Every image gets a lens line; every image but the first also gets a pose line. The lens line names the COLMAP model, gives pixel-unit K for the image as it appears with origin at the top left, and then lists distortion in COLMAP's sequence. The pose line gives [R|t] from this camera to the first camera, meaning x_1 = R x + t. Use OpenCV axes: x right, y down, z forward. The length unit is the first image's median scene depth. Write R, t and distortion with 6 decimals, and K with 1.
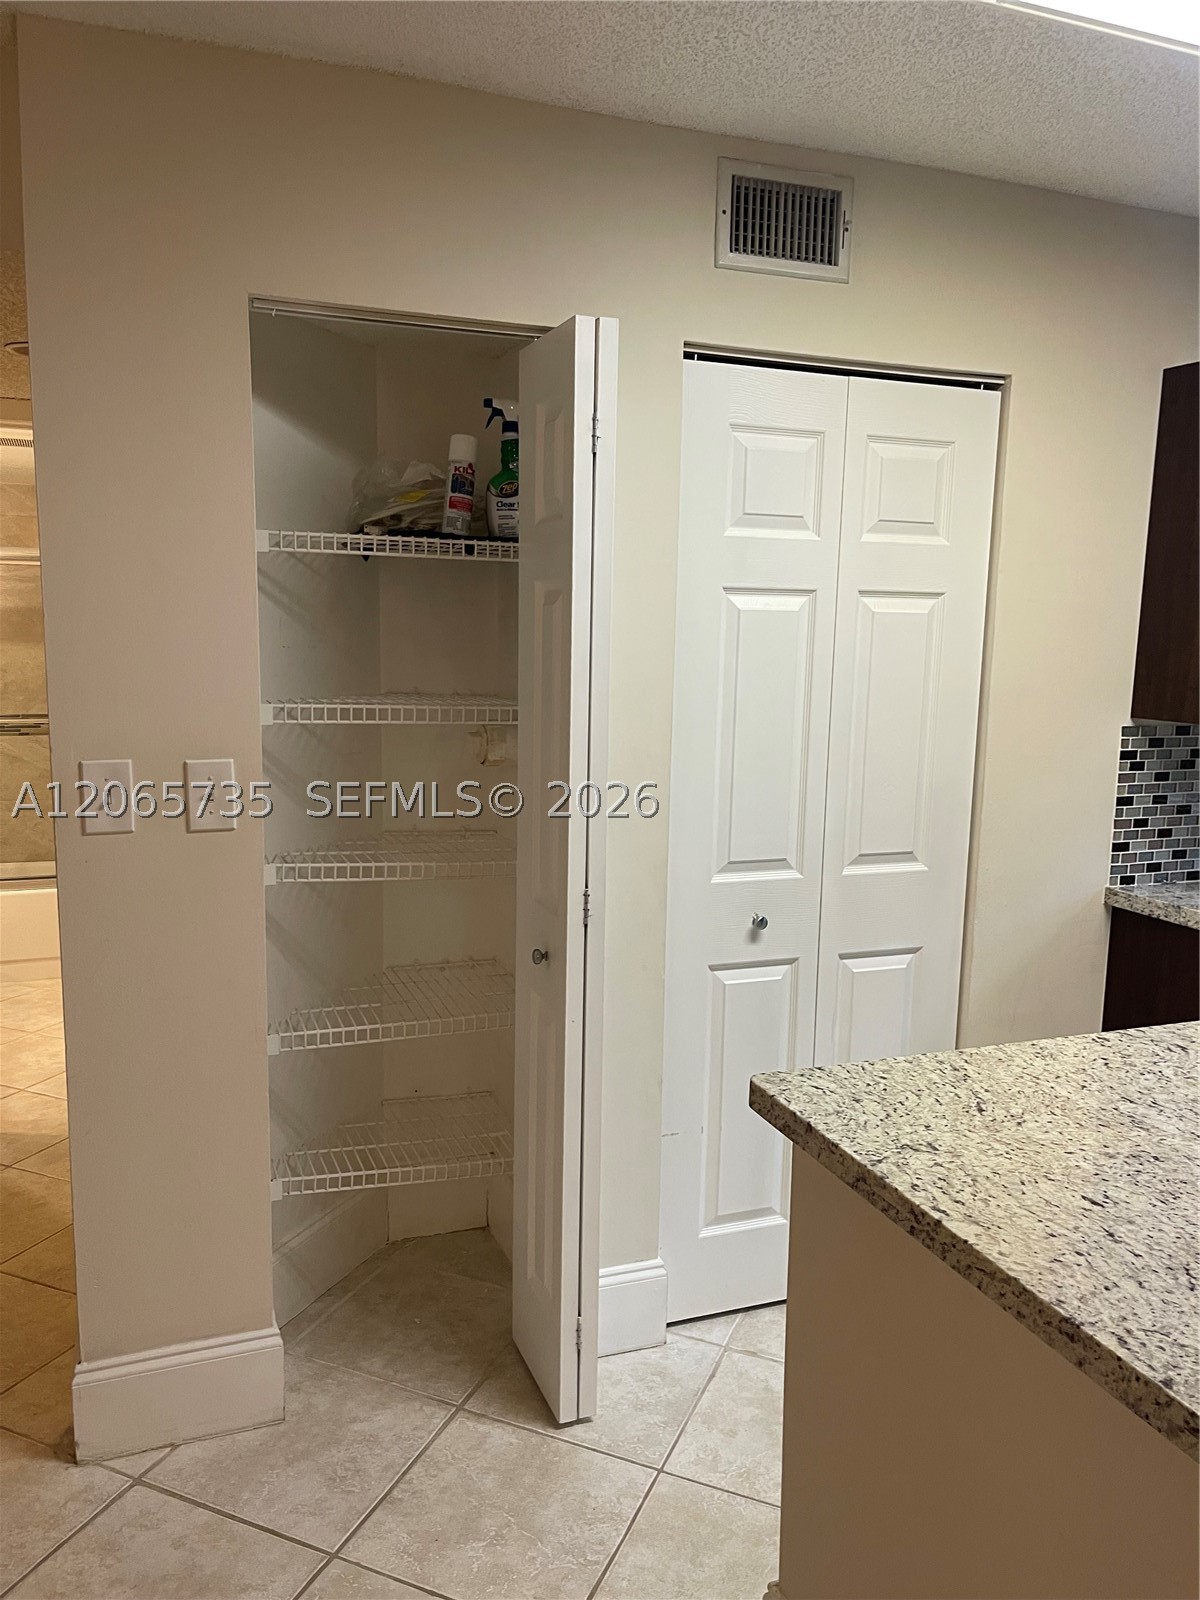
lens RADIAL K [[1214.5, 0, 594.9], [0, 1214.5, 808.8], [0, 0, 1]] dist [0.024084, -0.010218]
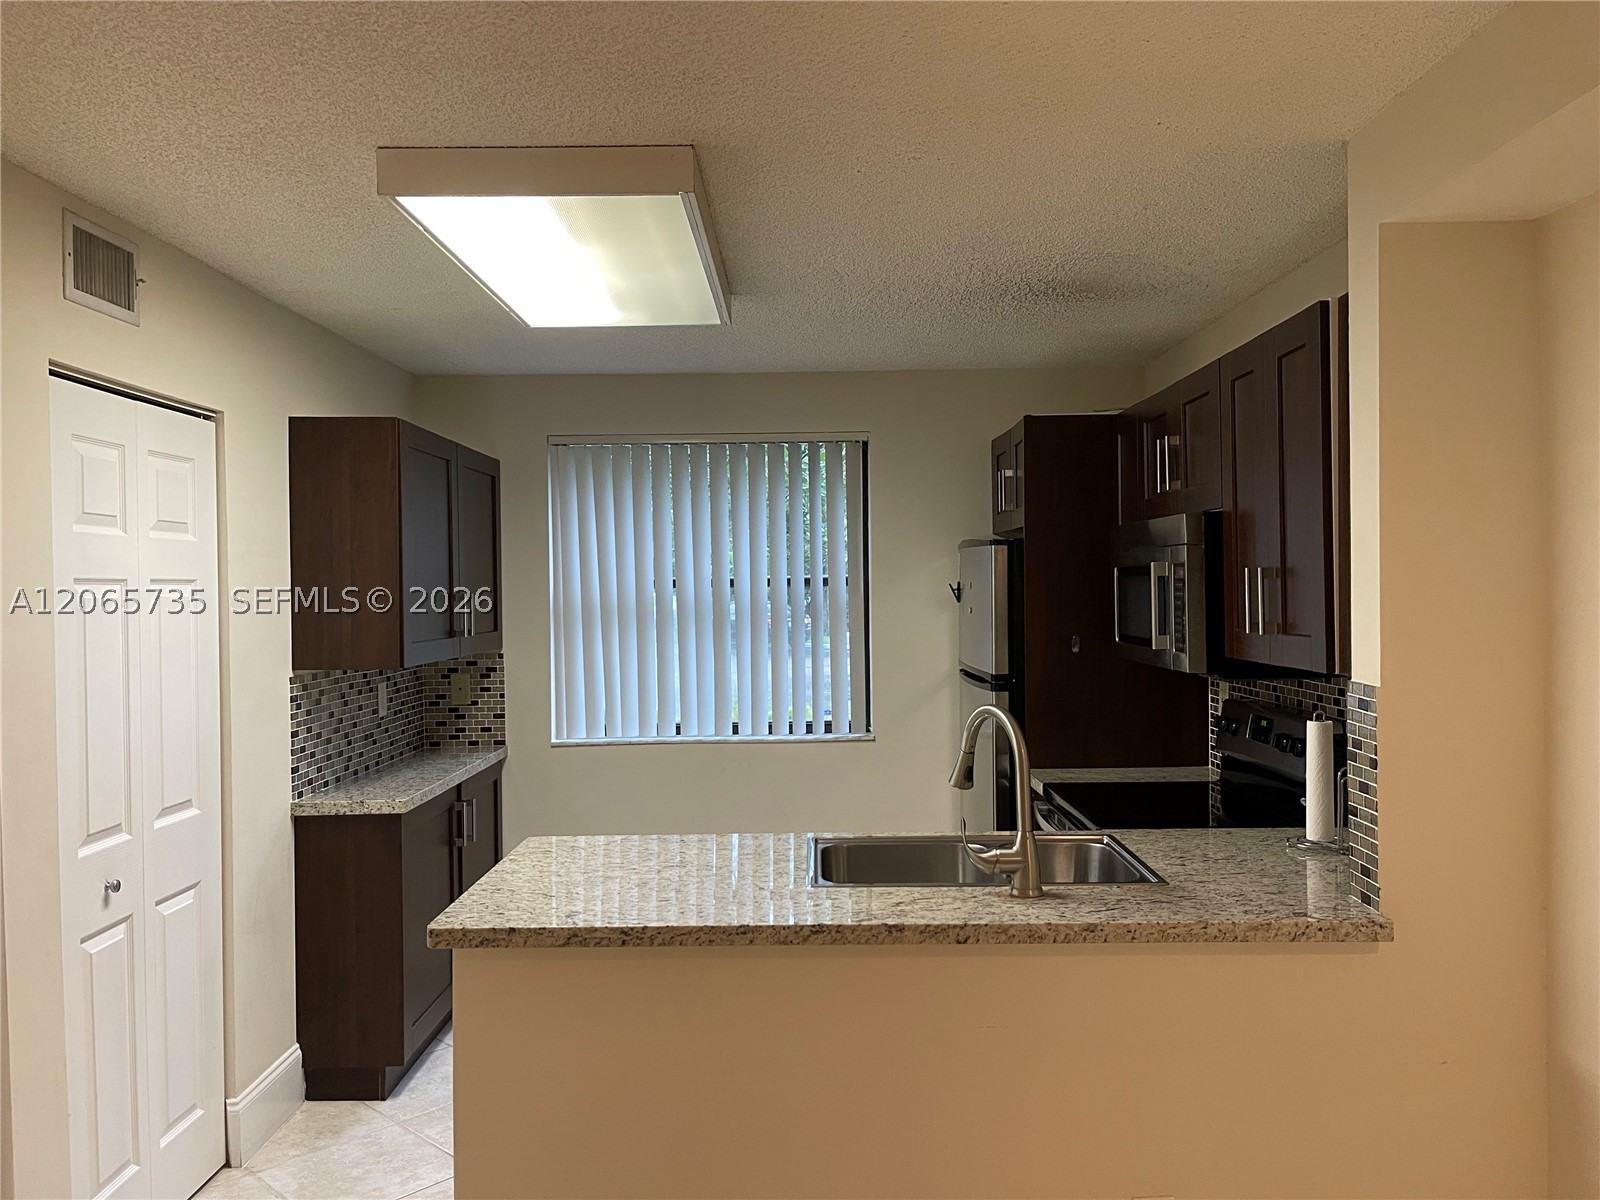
lens RADIAL K [[1214.5, 0, 800.5], [0, 1214.5, 593.6], [0, 0, 1]] dist [0.024084, -0.010218]
pose [[0.356246, -0.026468, 0.934017, -0.688707], [0.154699, 0.987475, -0.031021, -0.036066], [-0.921497, 0.155542, 0.355878, 0.018618]]
